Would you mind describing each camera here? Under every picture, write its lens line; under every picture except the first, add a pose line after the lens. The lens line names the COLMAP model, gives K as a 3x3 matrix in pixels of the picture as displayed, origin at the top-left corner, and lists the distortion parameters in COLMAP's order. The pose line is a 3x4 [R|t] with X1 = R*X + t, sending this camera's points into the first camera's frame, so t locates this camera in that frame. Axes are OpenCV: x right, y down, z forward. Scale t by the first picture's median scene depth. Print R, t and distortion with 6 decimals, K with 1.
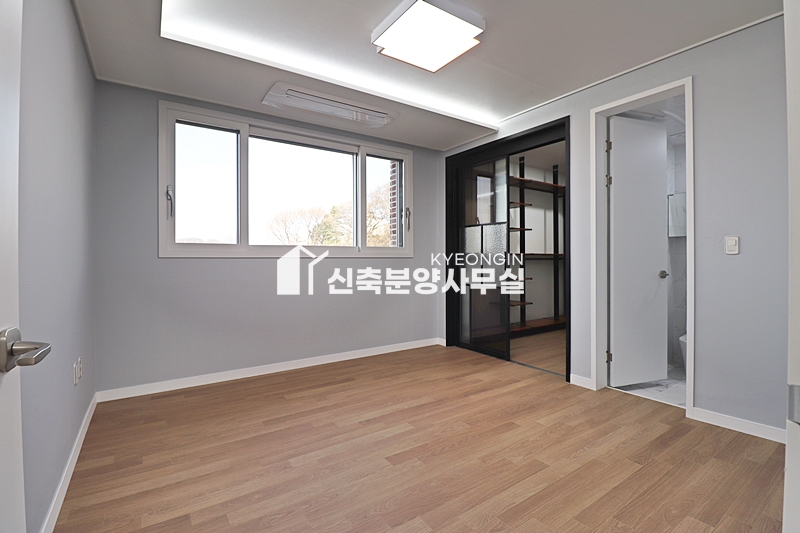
lens RADIAL K [[370.5, 0, 396.3], [0, 370.5, 263.7], [0, 0, 1]] dist [-0.010497, -0.001460]
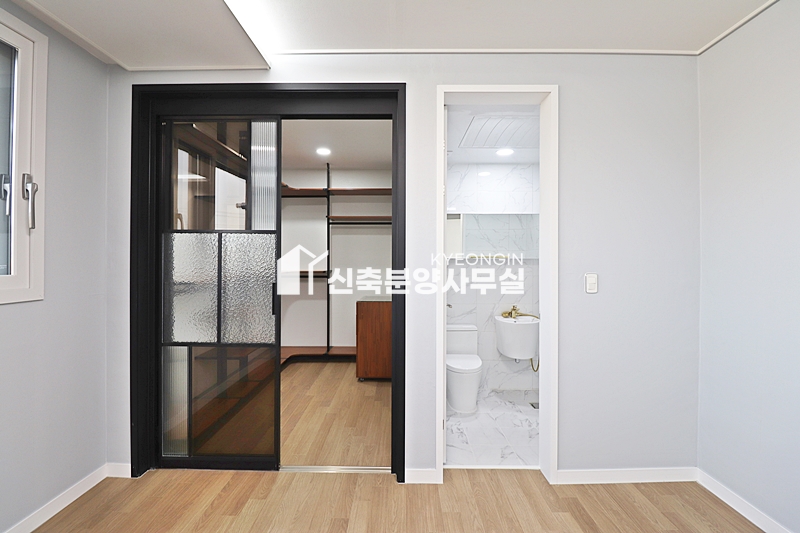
lens RADIAL K [[370.5, 0, 400.8], [0, 370.5, 259.1], [0, 0, 1]] dist [-0.010497, -0.001460]
pose [[0.568376, 0.004798, 0.822755, -0.067810], [0.005703, 0.999936, -0.009770, -0.059450], [-0.822749, 0.010245, 0.568312, 0.493275]]
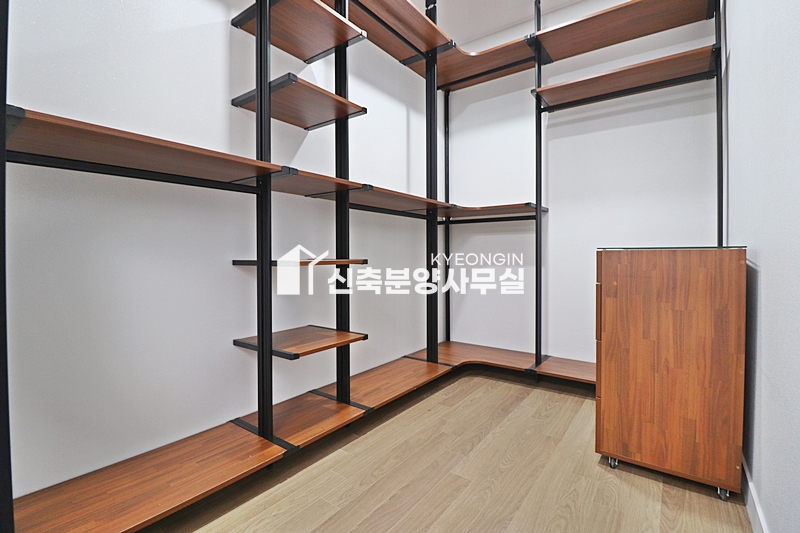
lens RADIAL K [[370.5, 0, 399.3], [0, 370.5, 259.2], [0, 0, 1]] dist [-0.010497, -0.001460]
pose [[0.947445, -0.005512, 0.319871, 0.369734], [0.004531, 0.999982, 0.003810, 0.049399], [-0.319886, -0.002161, 0.947453, 0.865116]]
